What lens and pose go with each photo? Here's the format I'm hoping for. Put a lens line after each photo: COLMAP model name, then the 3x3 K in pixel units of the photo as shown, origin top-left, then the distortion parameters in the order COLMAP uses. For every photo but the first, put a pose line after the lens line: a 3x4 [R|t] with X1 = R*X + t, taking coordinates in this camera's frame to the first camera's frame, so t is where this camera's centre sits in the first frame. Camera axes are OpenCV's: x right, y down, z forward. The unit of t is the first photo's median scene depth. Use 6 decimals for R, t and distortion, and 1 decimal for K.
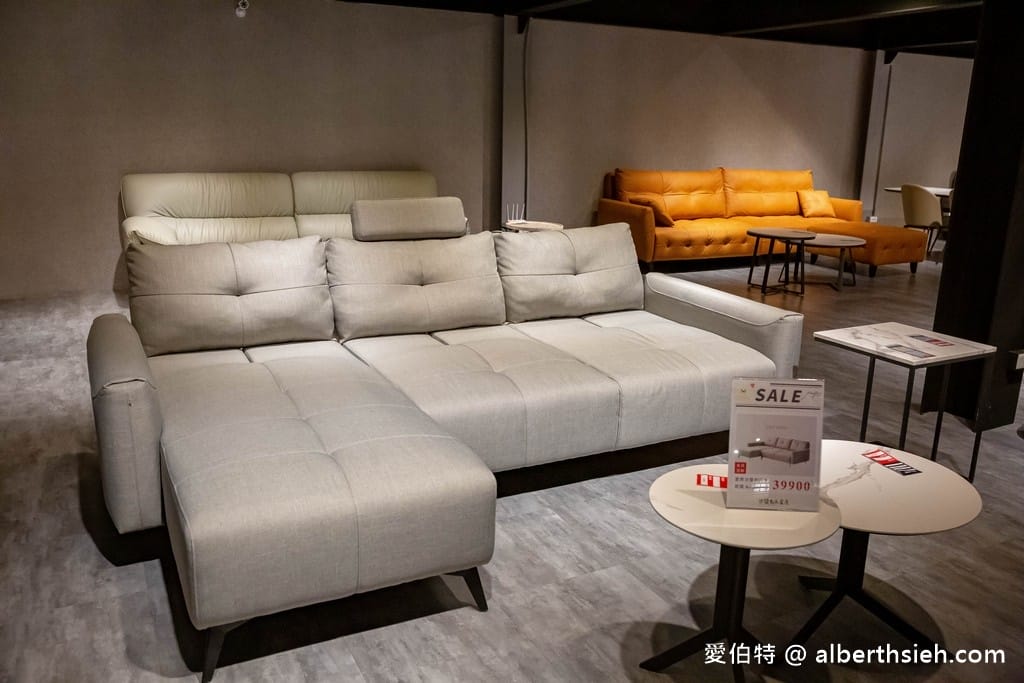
lens RADIAL K [[842.7, 0, 512.0], [0, 842.7, 341.5], [0, 0, 1]] dist [-0.077459, 0.097260]
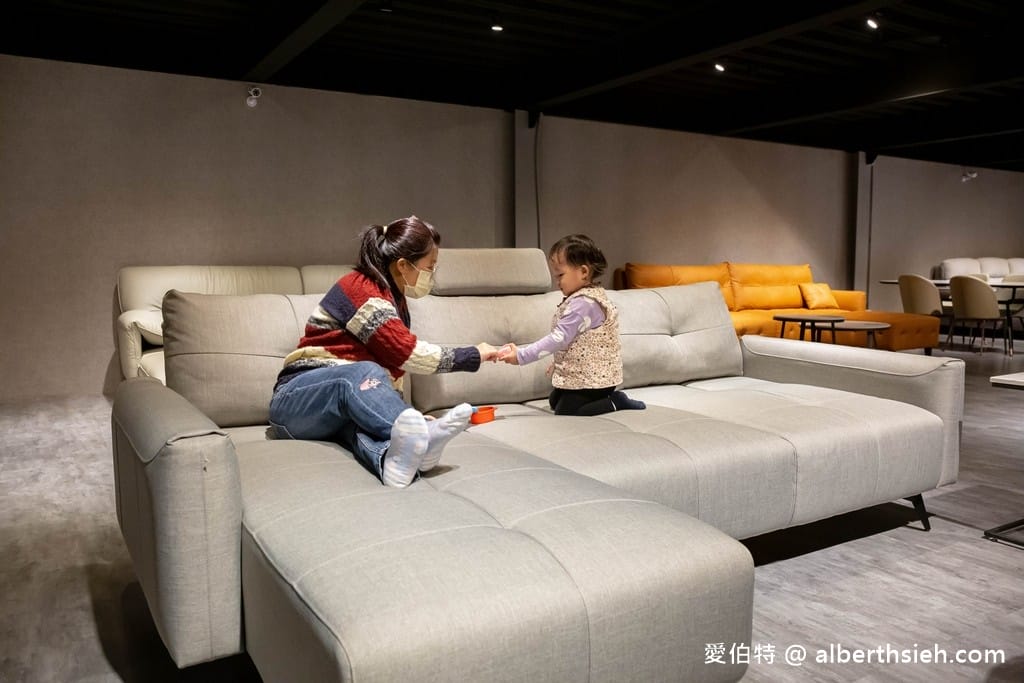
lens RADIAL K [[797.4, 0, 512.0], [0, 797.4, 341.5], [0, 0, 1]] dist [-0.070732, 0.070868]
pose [[0.997418, -0.026604, 0.066702, -0.146147], [0.036705, 0.987215, -0.155112, 0.048488], [-0.061722, 0.157160, 0.985642, 0.195363]]
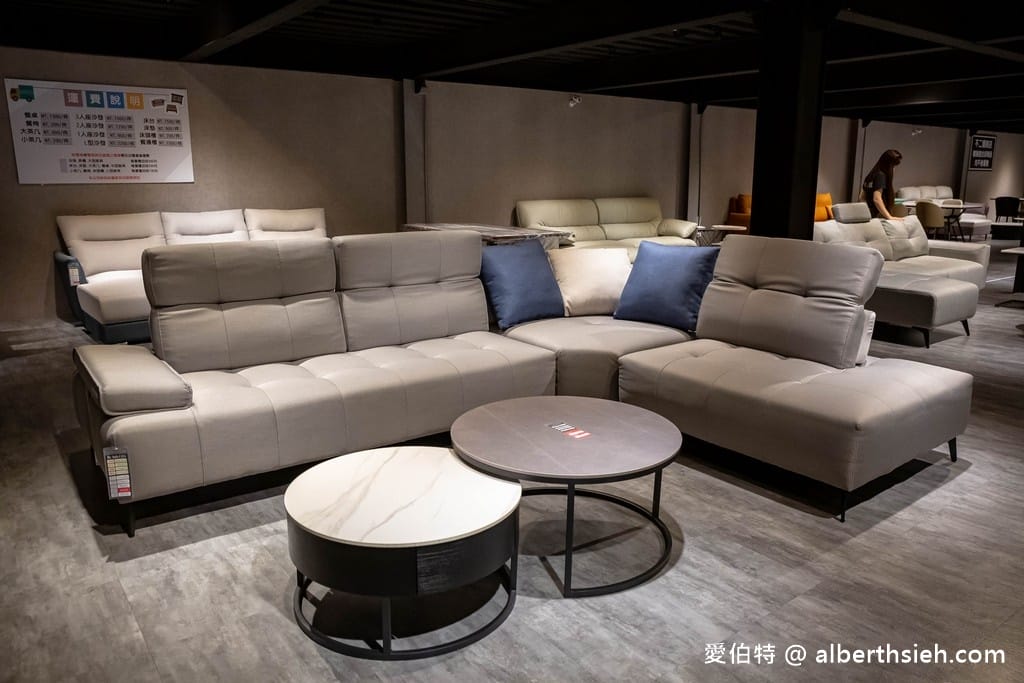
lens RADIAL K [[775.4, 0, 512.0], [0, 775.4, 341.5], [0, 0, 1]] dist [-0.133779, 0.128866]
pose [[0.981678, -0.066123, 0.178705, -1.137270], [0.072441, 0.996949, -0.029056, 0.169018], [-0.176239, 0.041469, 0.983473, -0.689859]]
